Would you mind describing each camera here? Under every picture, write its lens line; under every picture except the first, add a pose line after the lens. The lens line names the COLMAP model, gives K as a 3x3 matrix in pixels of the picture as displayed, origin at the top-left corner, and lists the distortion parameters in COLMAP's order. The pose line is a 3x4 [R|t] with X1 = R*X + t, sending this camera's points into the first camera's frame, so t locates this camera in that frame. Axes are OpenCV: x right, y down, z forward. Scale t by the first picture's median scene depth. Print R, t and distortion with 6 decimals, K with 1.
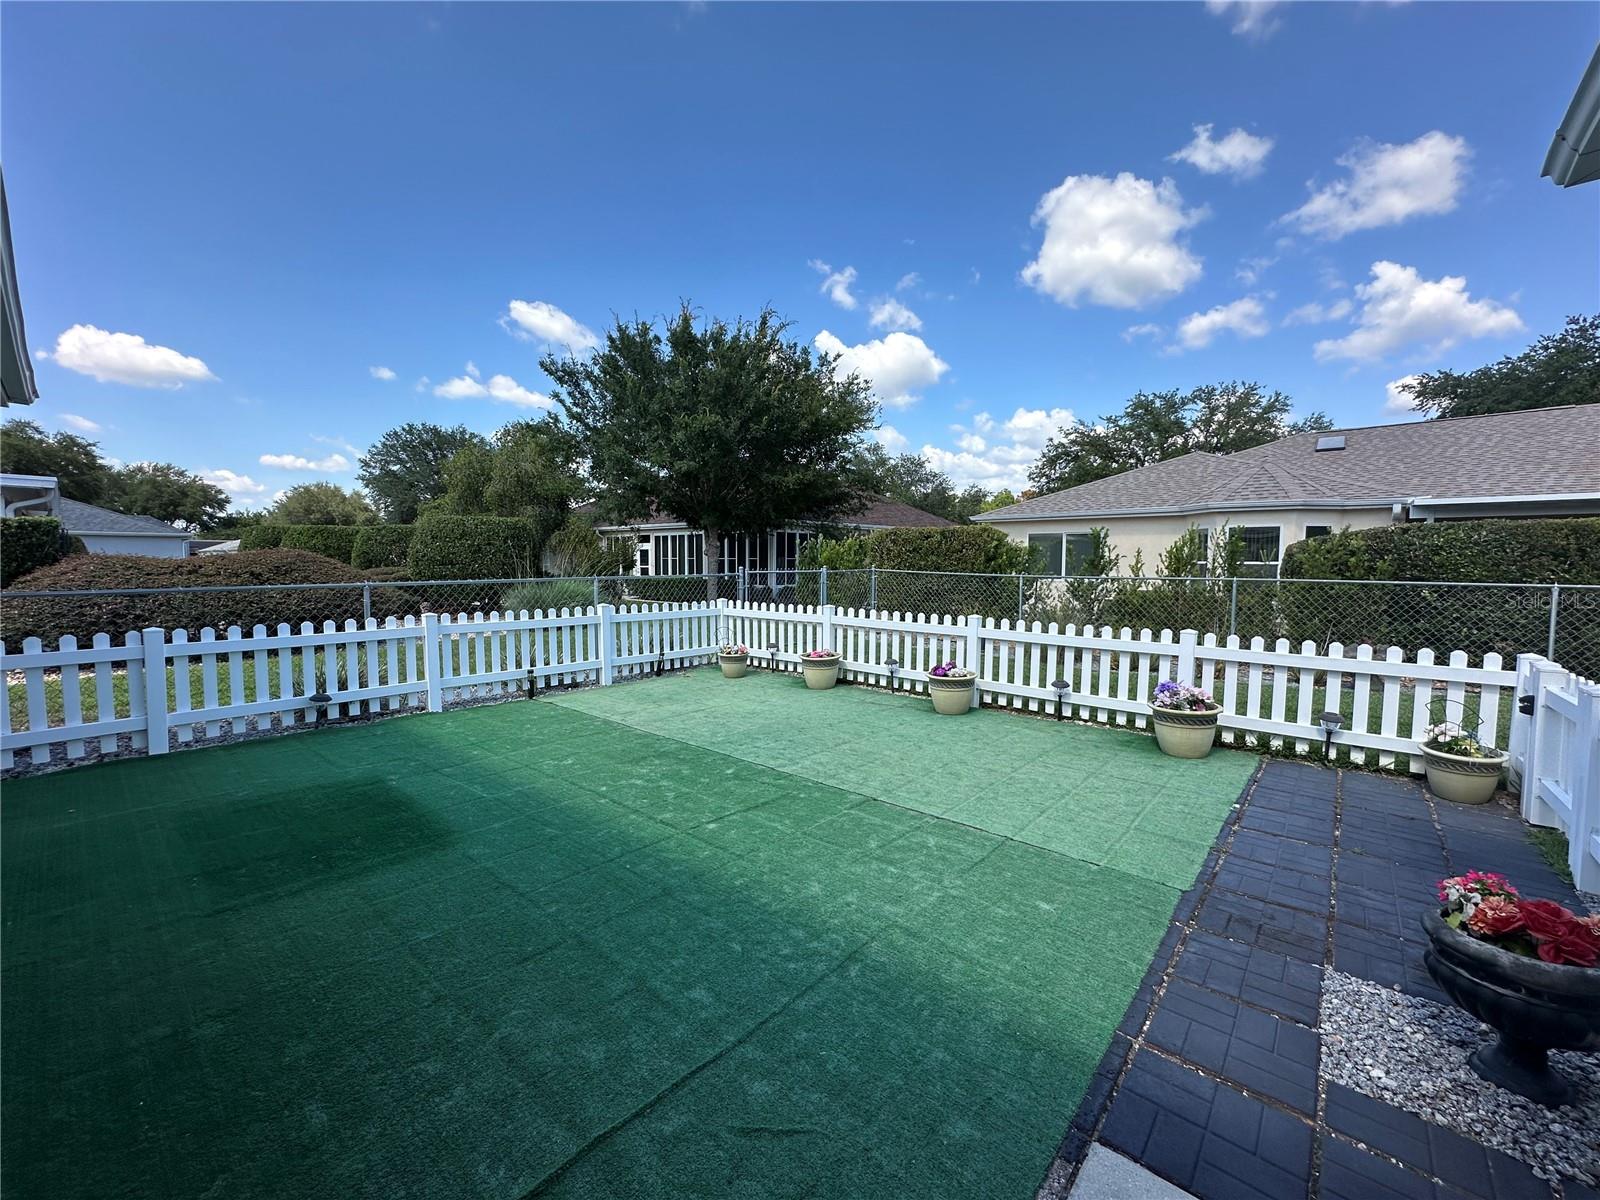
lens RADIAL K [[639.0, 0, 801.4], [0, 639.0, 602.0], [0, 0, 1]] dist [-0.007366, 0.002448]
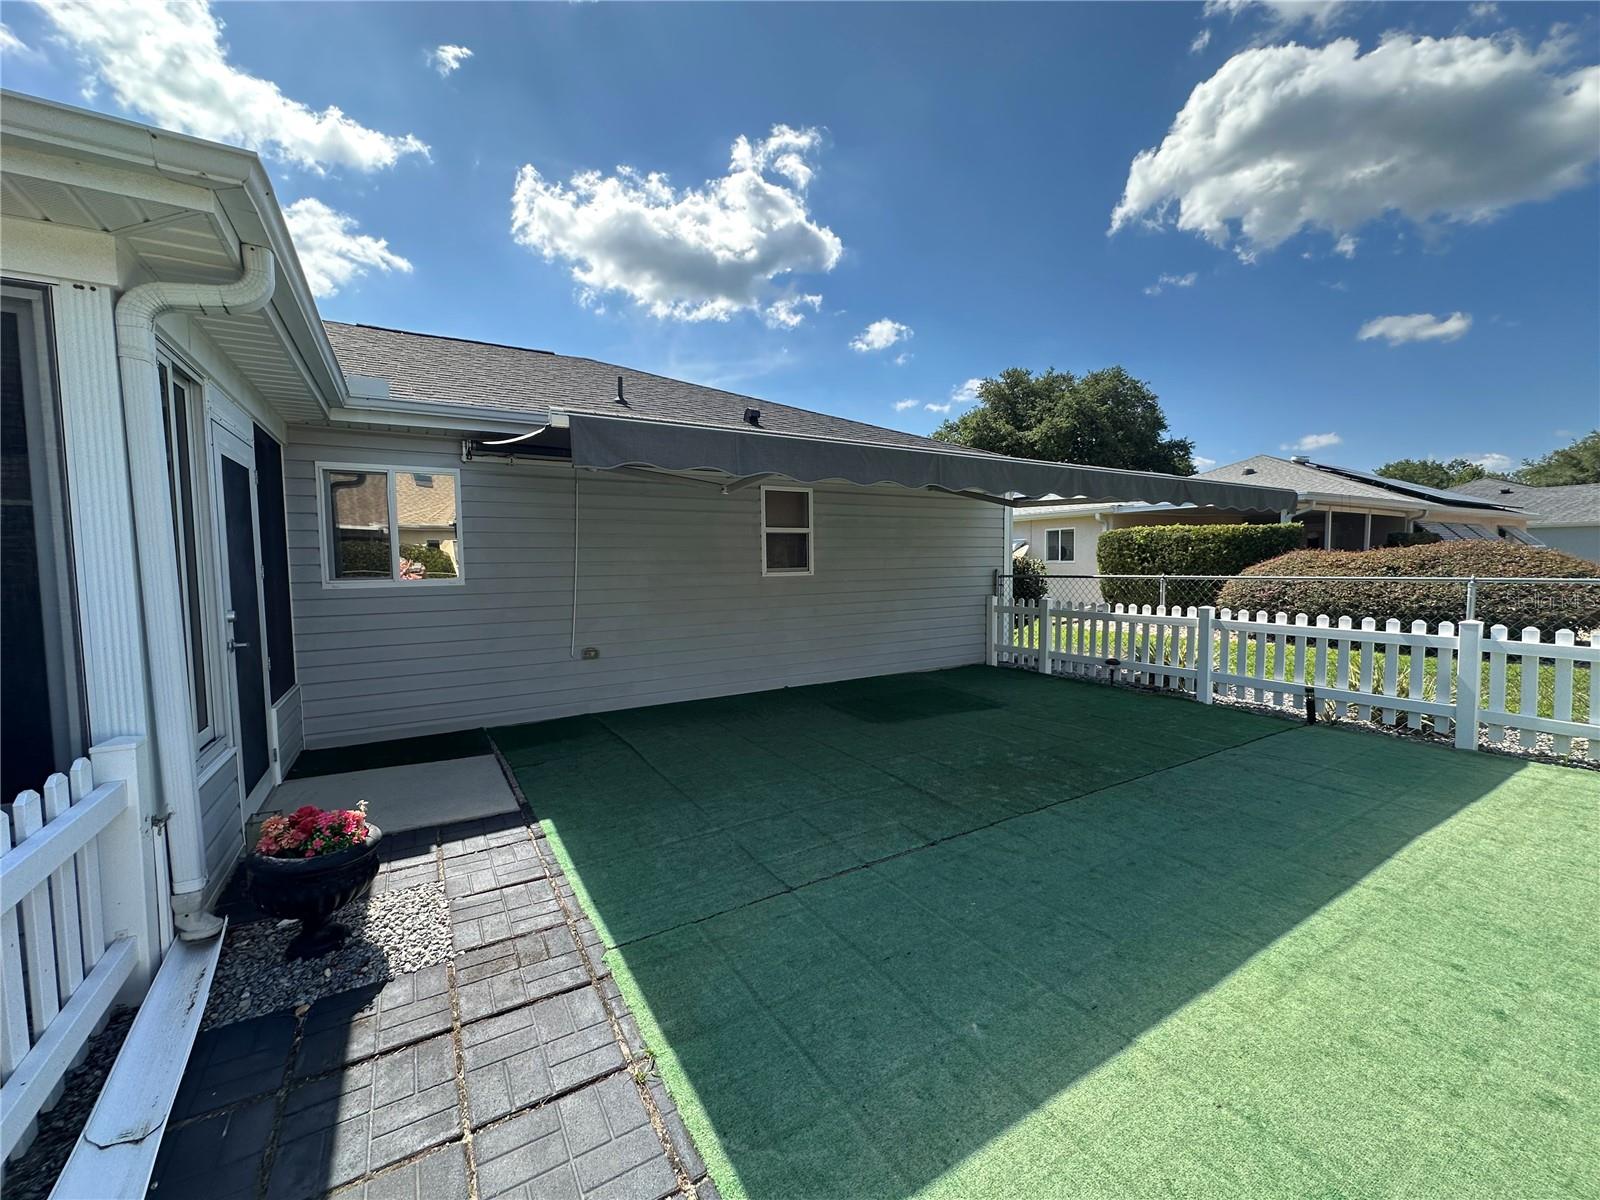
lens RADIAL K [[639.0, 0, 803.3], [0, 639.0, 598.2], [0, 0, 1]] dist [-0.007366, 0.002448]
pose [[-0.302967, 0.055130, -0.951405, 0.732031], [-0.048407, 0.996146, 0.073137, -0.049690], [0.951771, 0.068212, -0.299131, 0.827189]]
